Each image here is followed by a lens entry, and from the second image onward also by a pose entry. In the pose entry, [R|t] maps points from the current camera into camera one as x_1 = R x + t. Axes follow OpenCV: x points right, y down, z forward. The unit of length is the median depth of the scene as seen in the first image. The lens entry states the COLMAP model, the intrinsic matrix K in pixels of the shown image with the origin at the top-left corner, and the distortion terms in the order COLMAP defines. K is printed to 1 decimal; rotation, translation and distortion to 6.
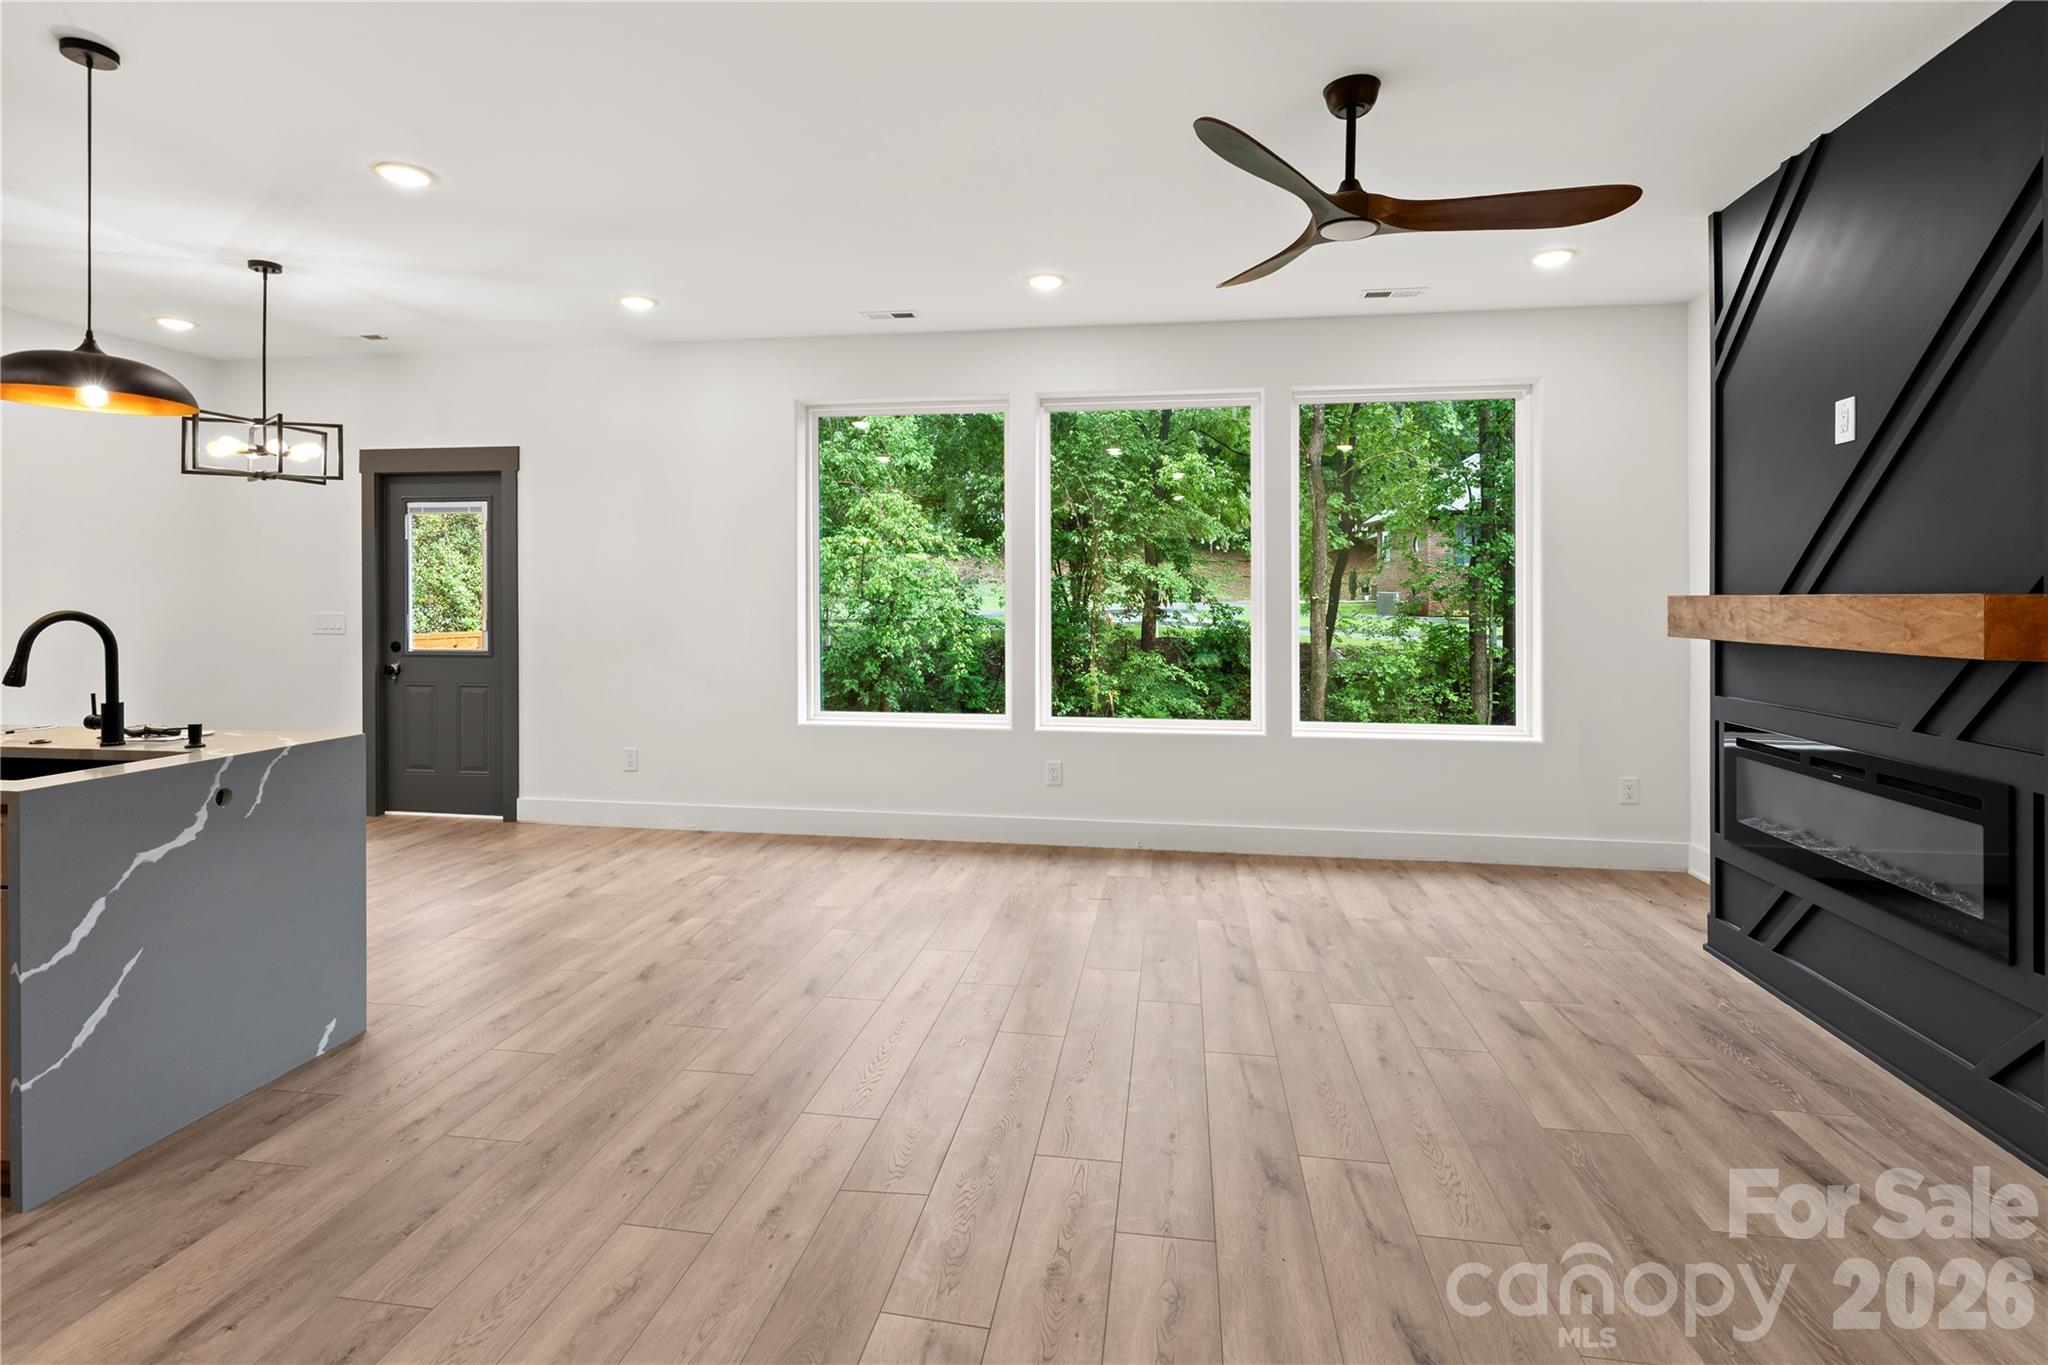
lens RADIAL K [[1005.1, 0, 1019.6], [0, 1005.1, 602.7], [0, 0, 1]] dist [0.004677, 0.000953]
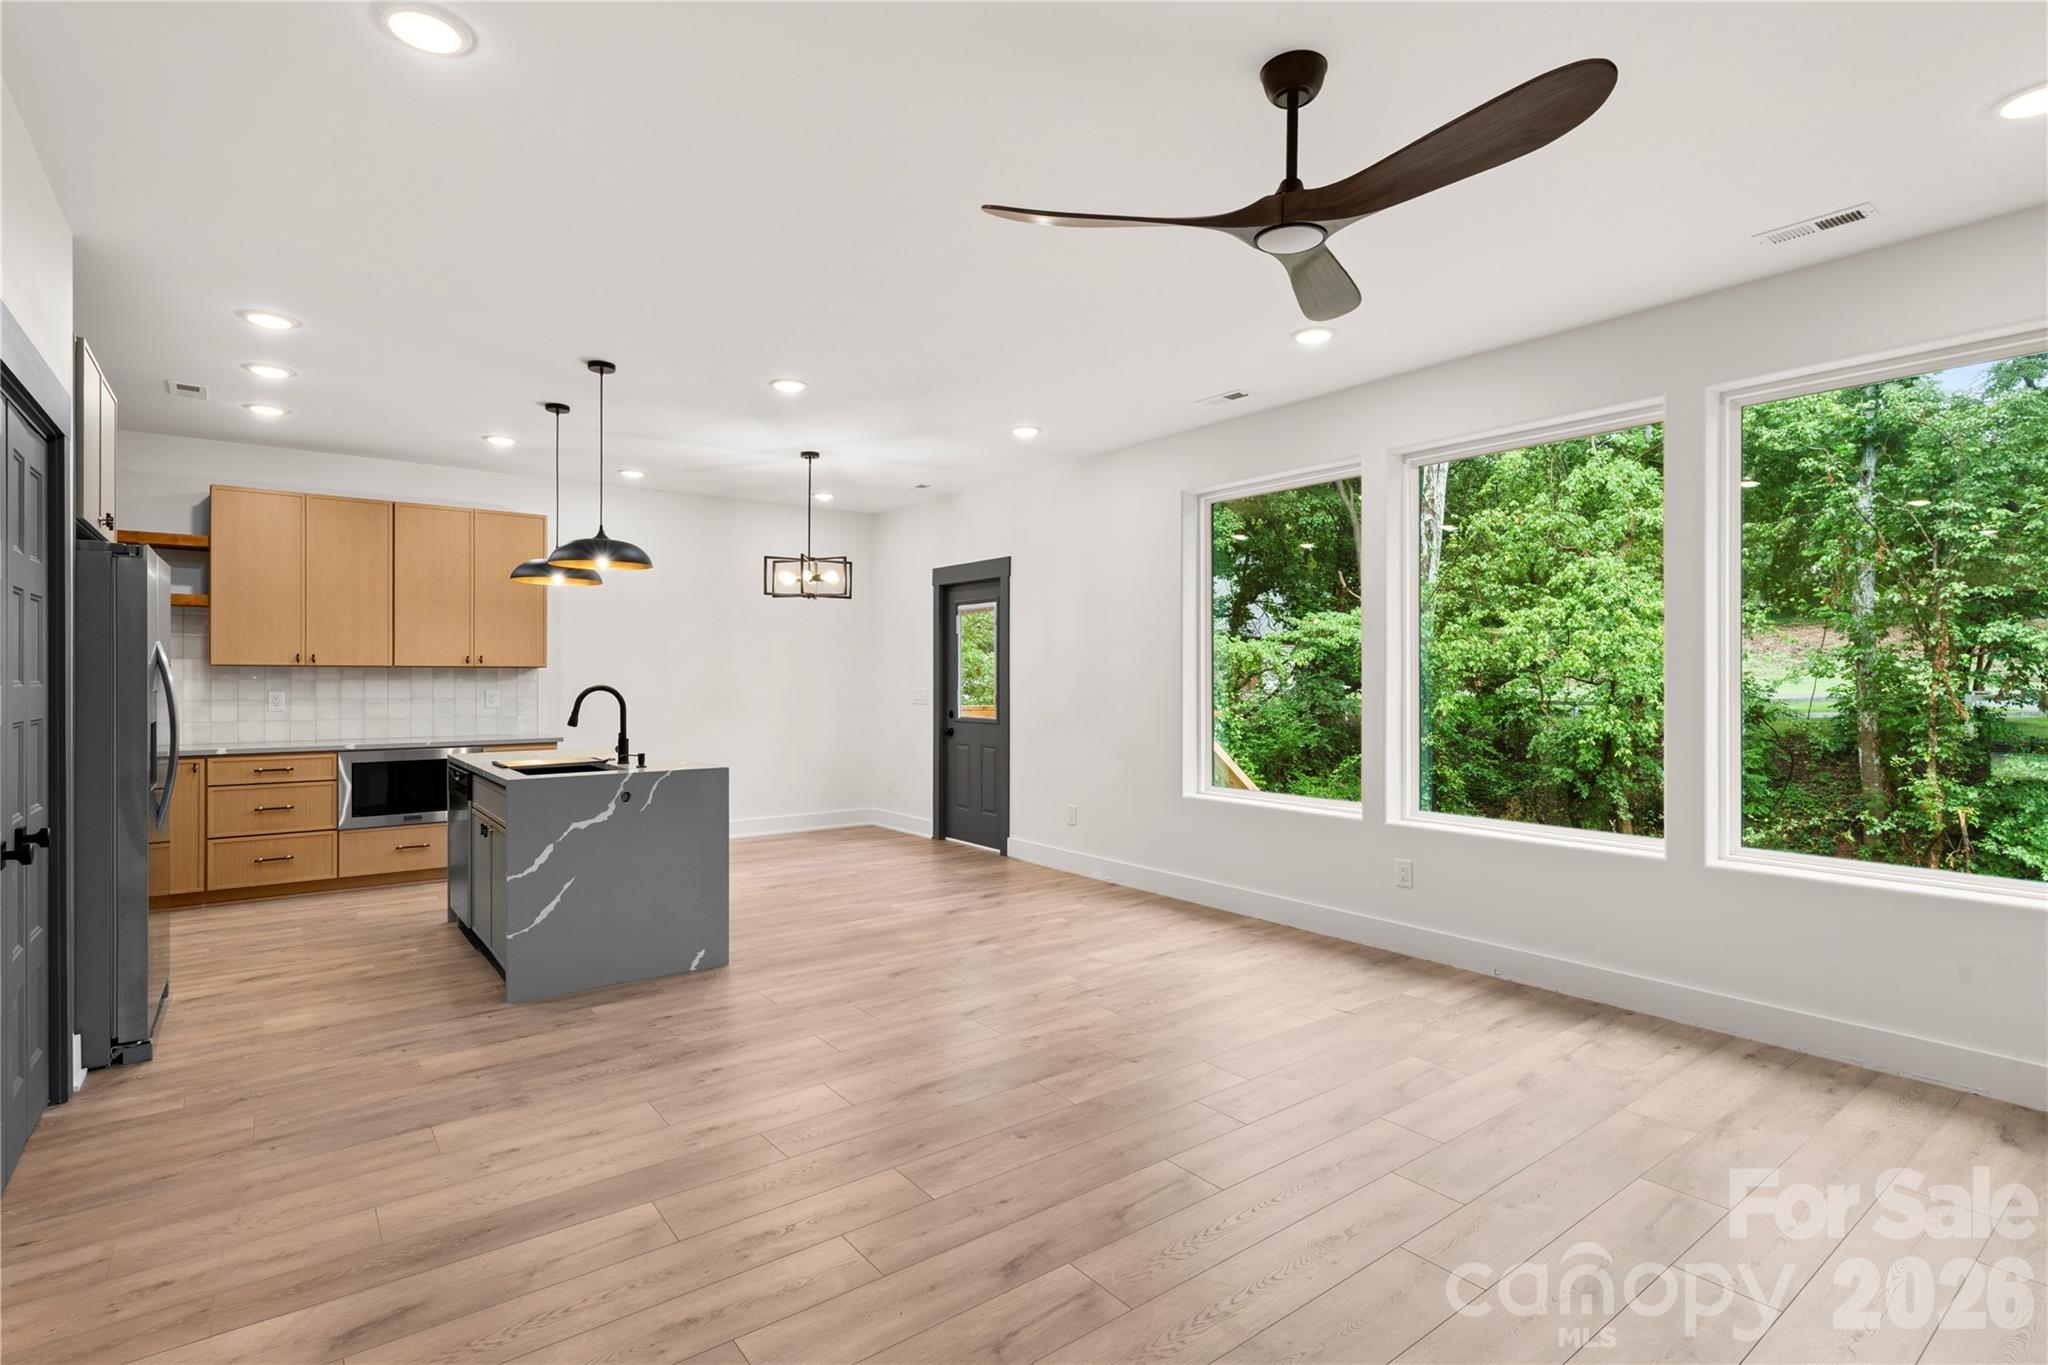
lens RADIAL K [[986.9, 0, 1009.9], [0, 986.9, 679.1], [0, 0, 1]] dist [0.001034, 0.000444]
pose [[0.722854, -0.000021, -0.691001, 0.353429], [-0.002209, 0.999995, -0.002341, 0.000103], [0.690997, 0.003218, 0.722850, 0.114685]]
